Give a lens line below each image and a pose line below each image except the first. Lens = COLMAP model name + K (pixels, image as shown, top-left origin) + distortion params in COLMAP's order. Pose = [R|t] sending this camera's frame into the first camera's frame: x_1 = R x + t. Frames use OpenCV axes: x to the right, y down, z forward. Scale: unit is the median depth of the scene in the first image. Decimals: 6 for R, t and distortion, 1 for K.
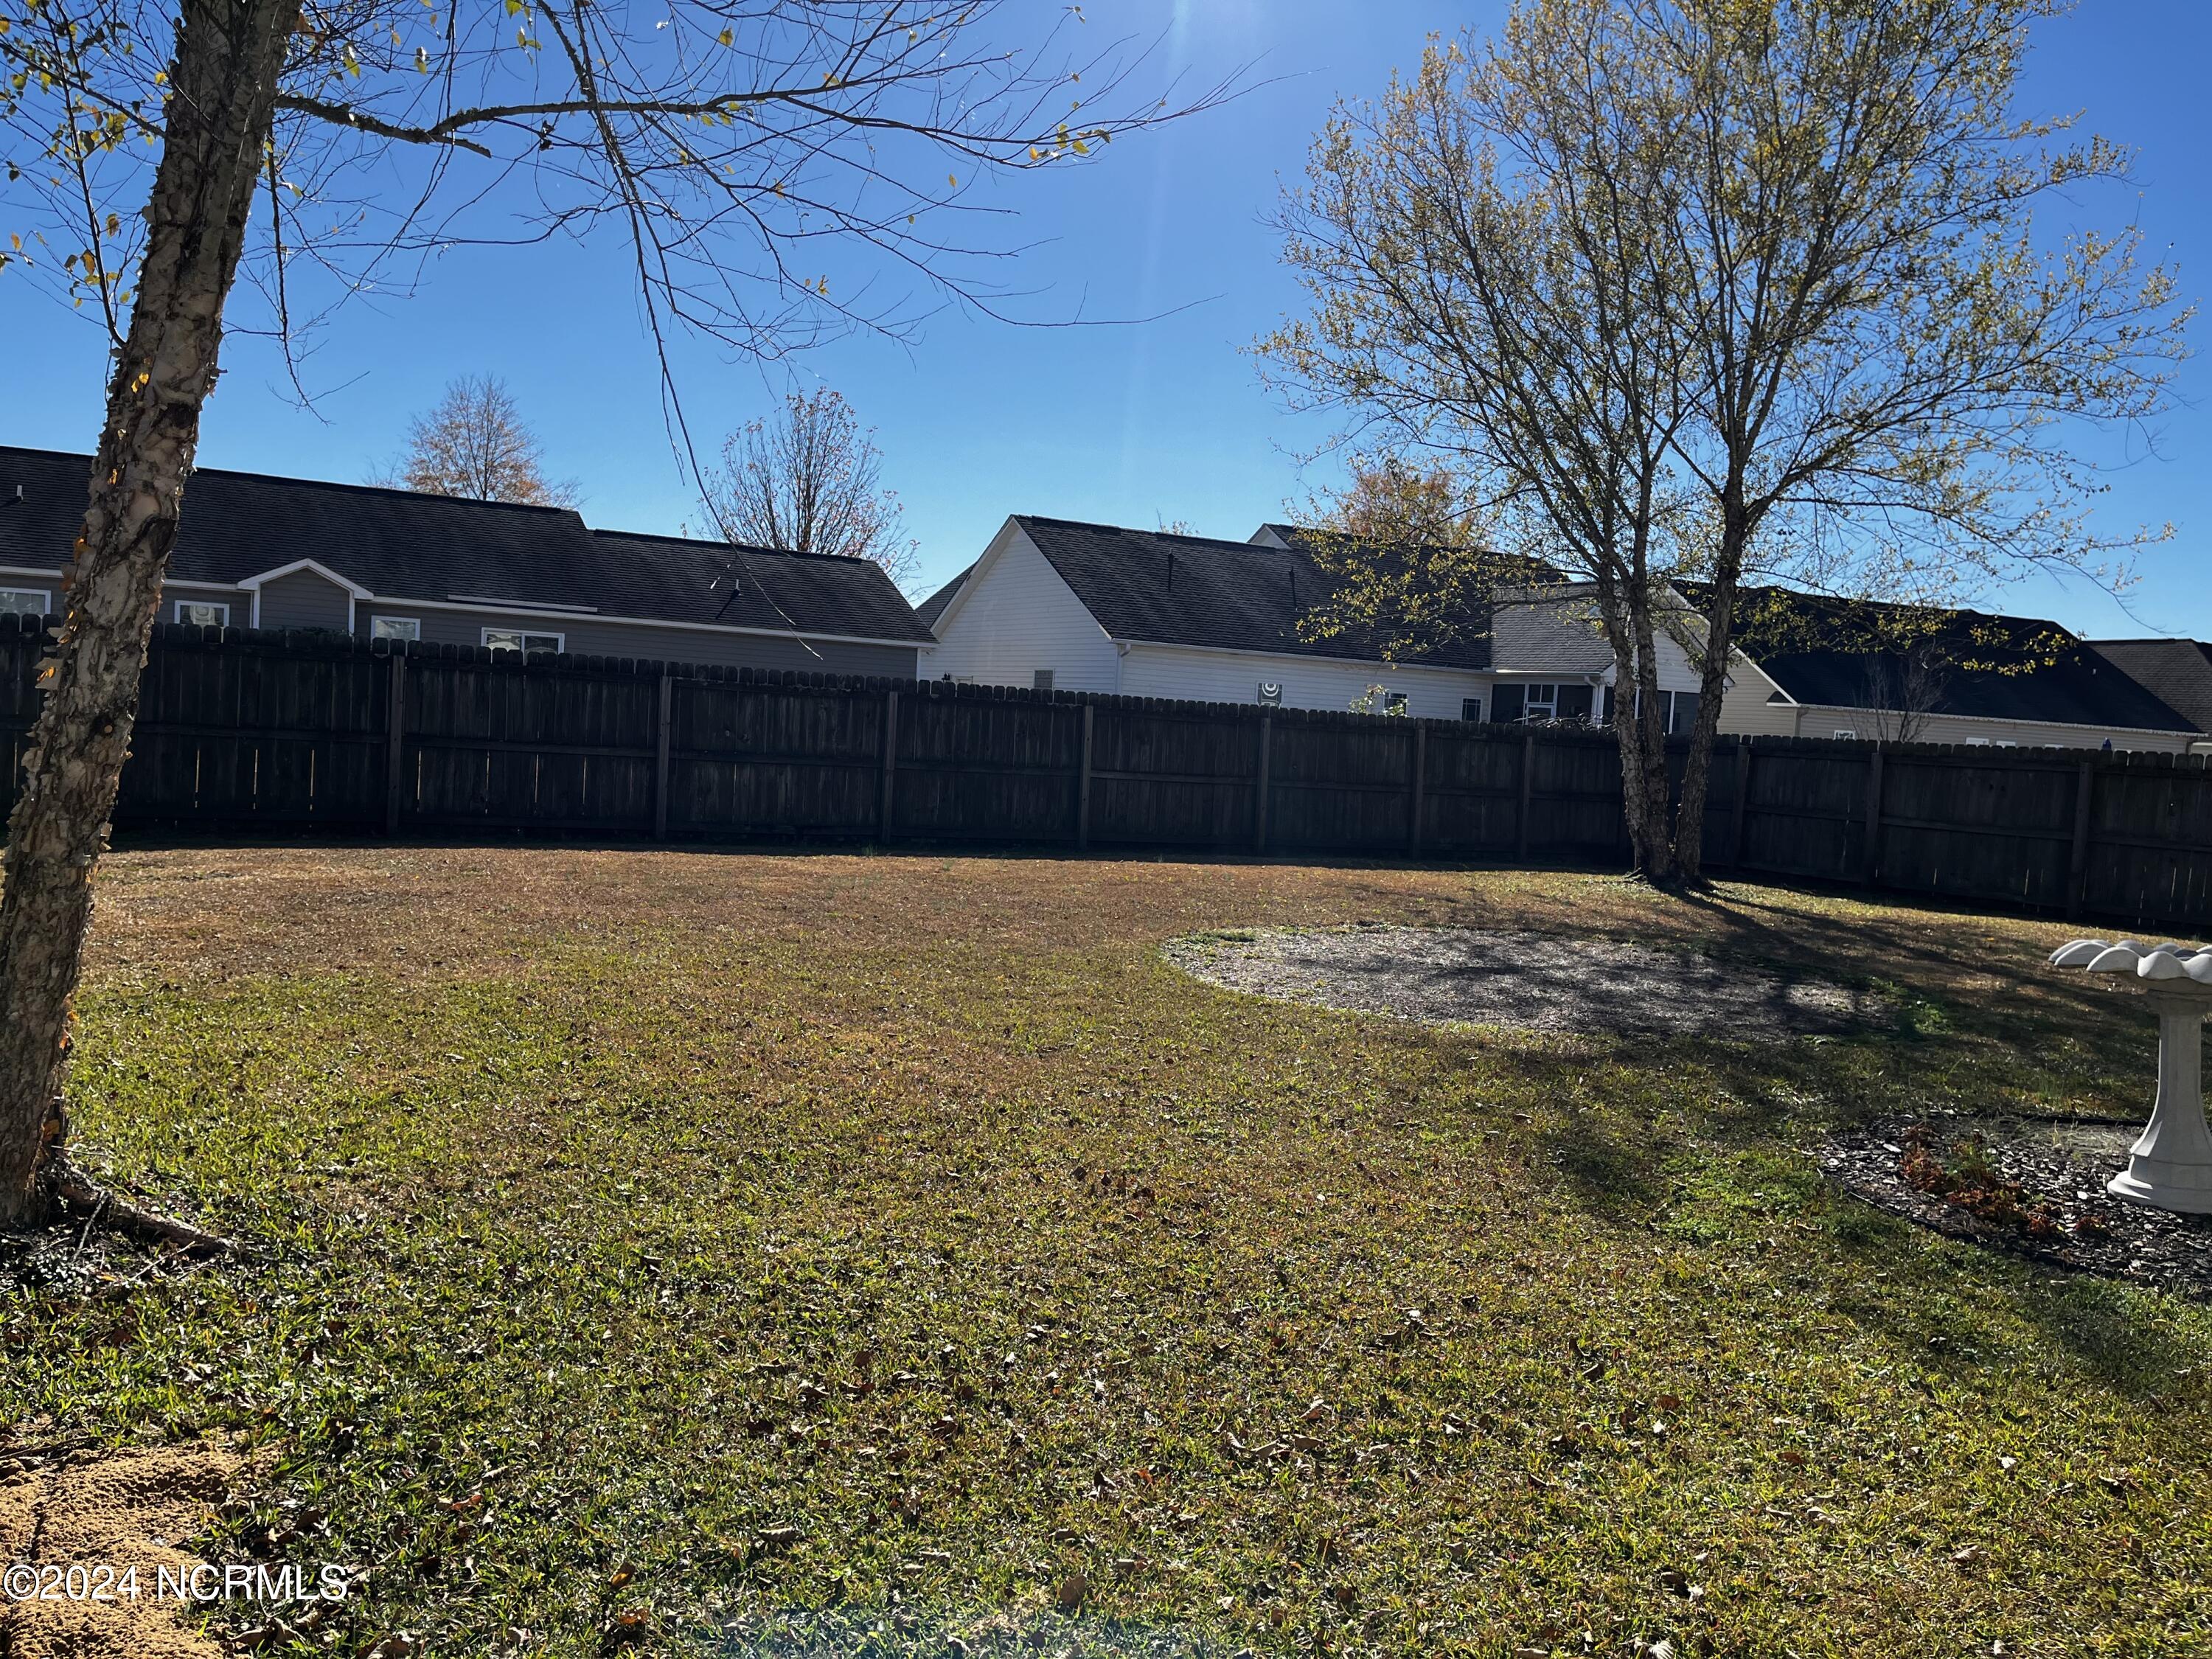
lens RADIAL K [[1666.1, 0, 1106.2], [0, 1666.1, 823.0], [0, 0, 1]] dist [0.061923, -0.059481]
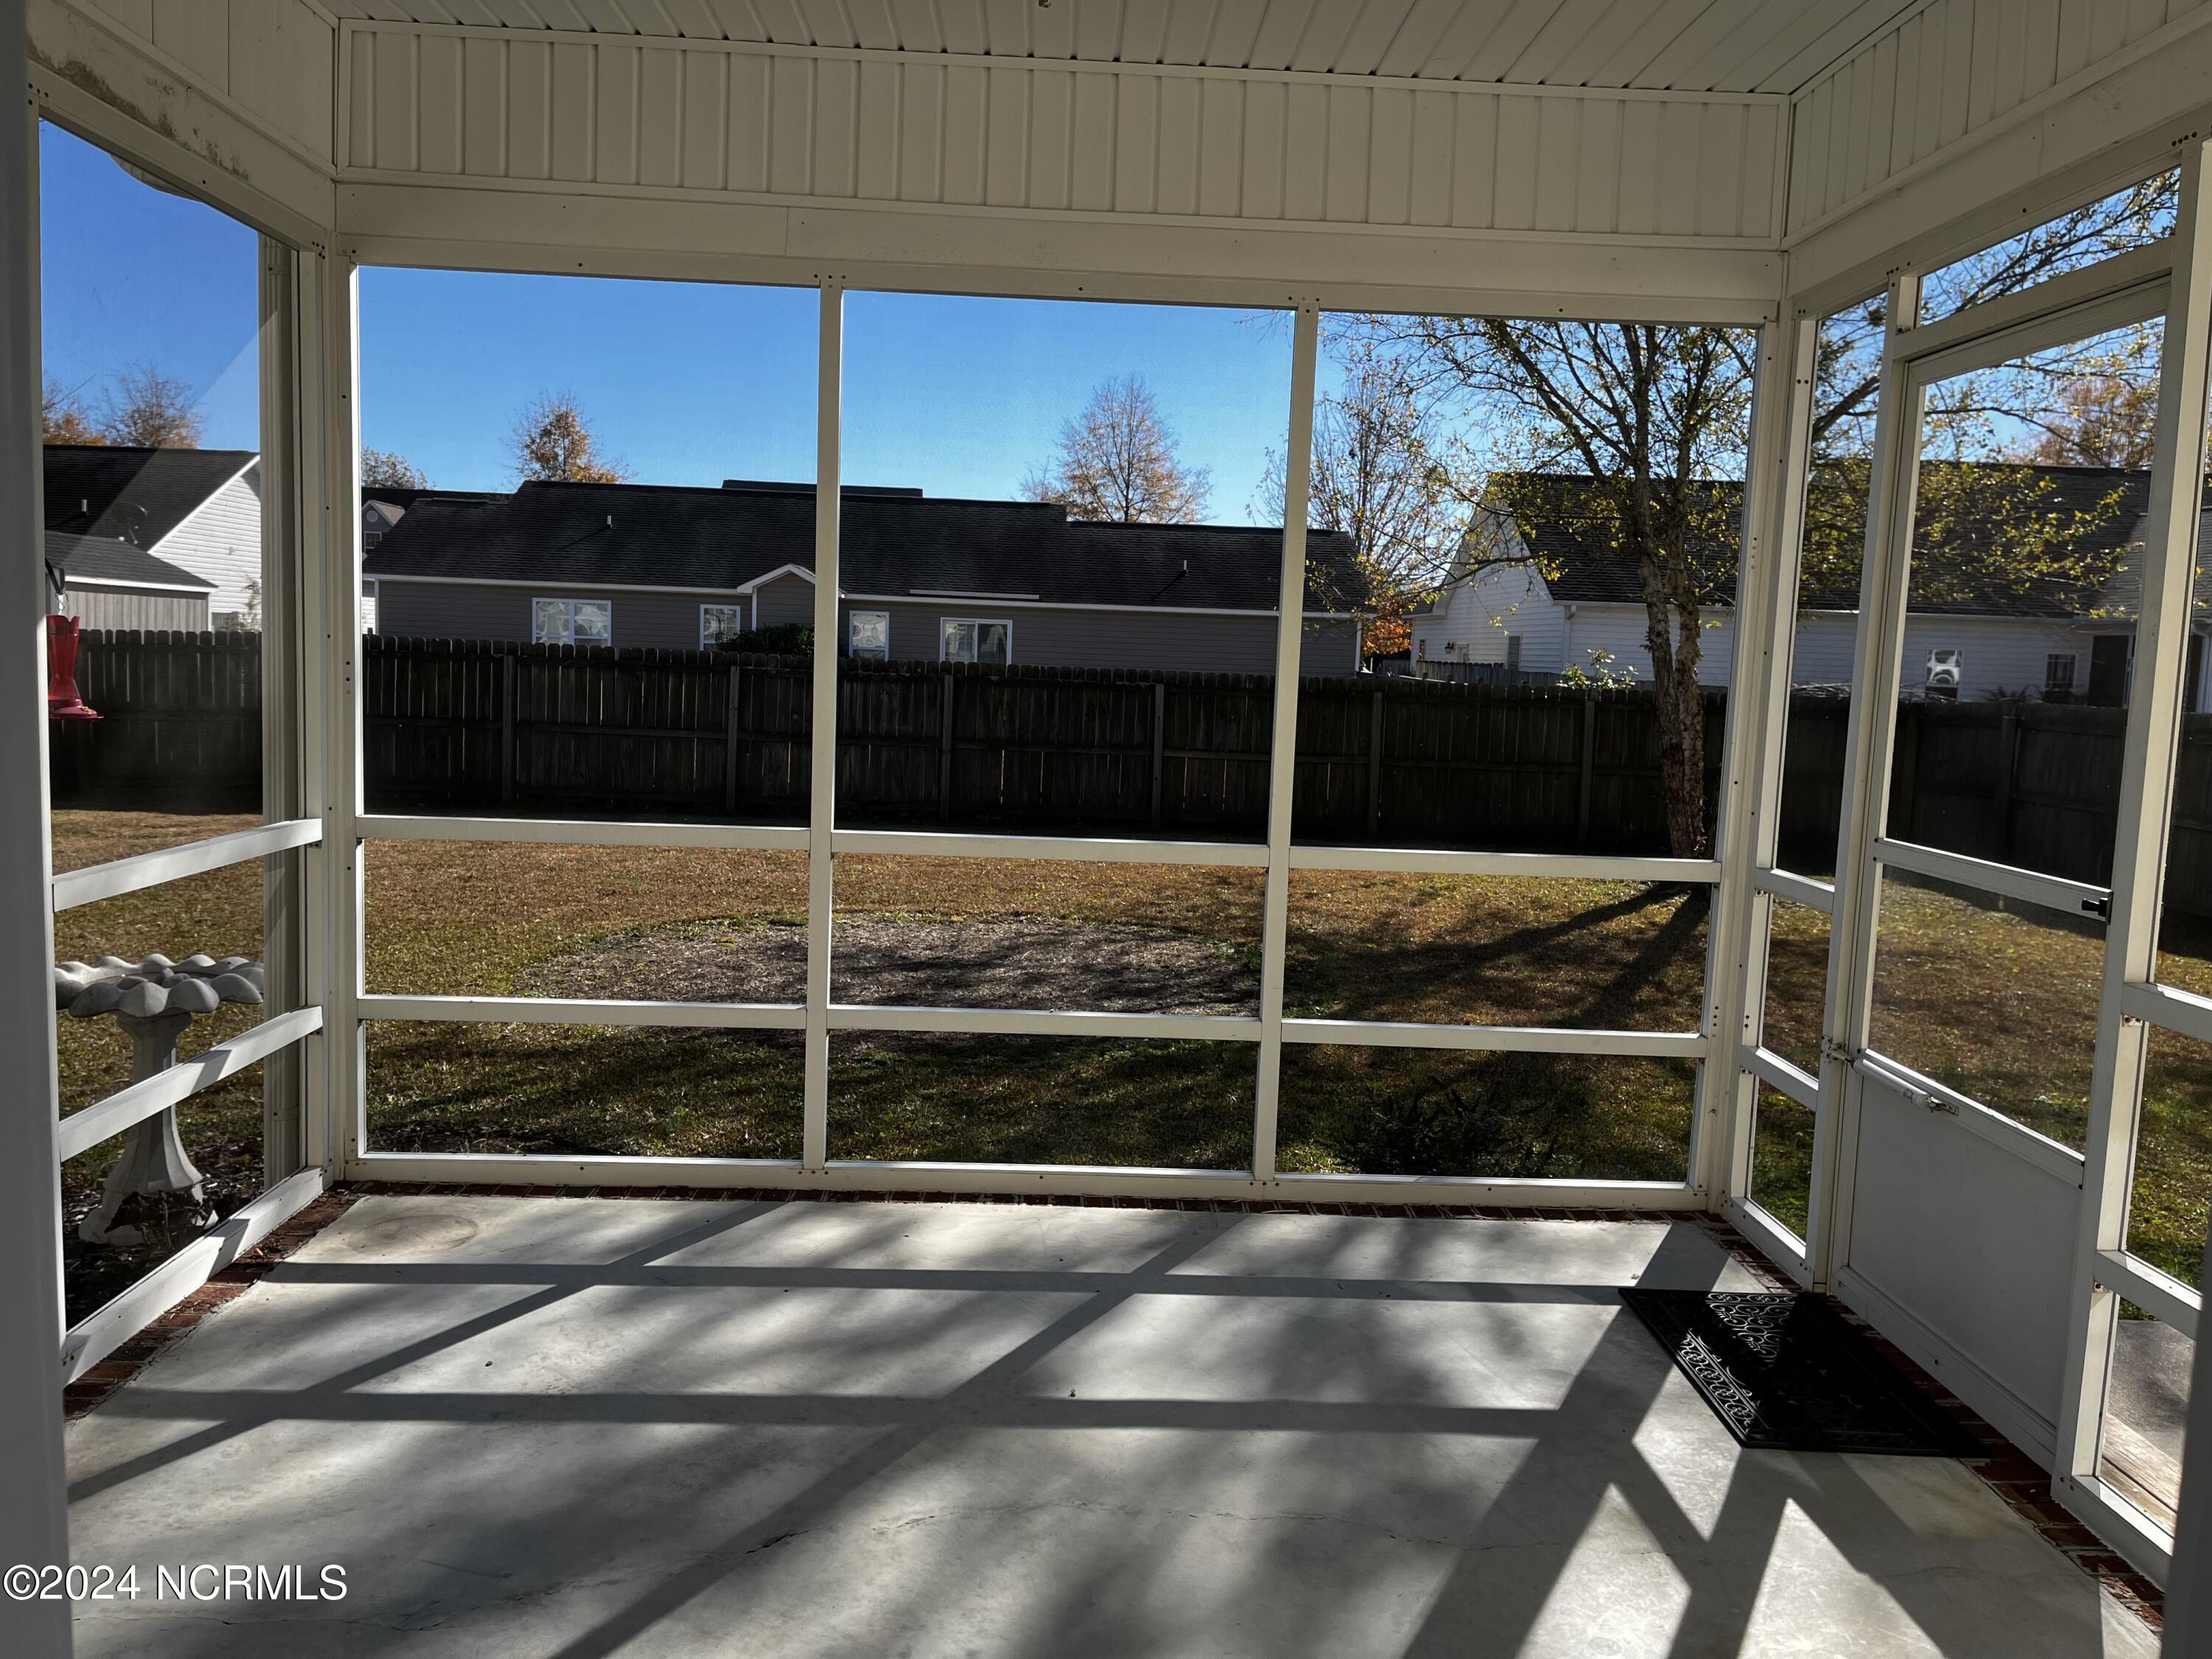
lens RADIAL K [[1666.1, 0, 1104.7], [0, 1666.1, 830.2], [0, 0, 1]] dist [0.061923, -0.059481]
pose [[0.901652, 0.020562, -0.431972, 0.391992], [-0.010752, 0.999626, 0.025139, -0.007627], [0.432328, -0.018022, 0.901536, 0.083606]]
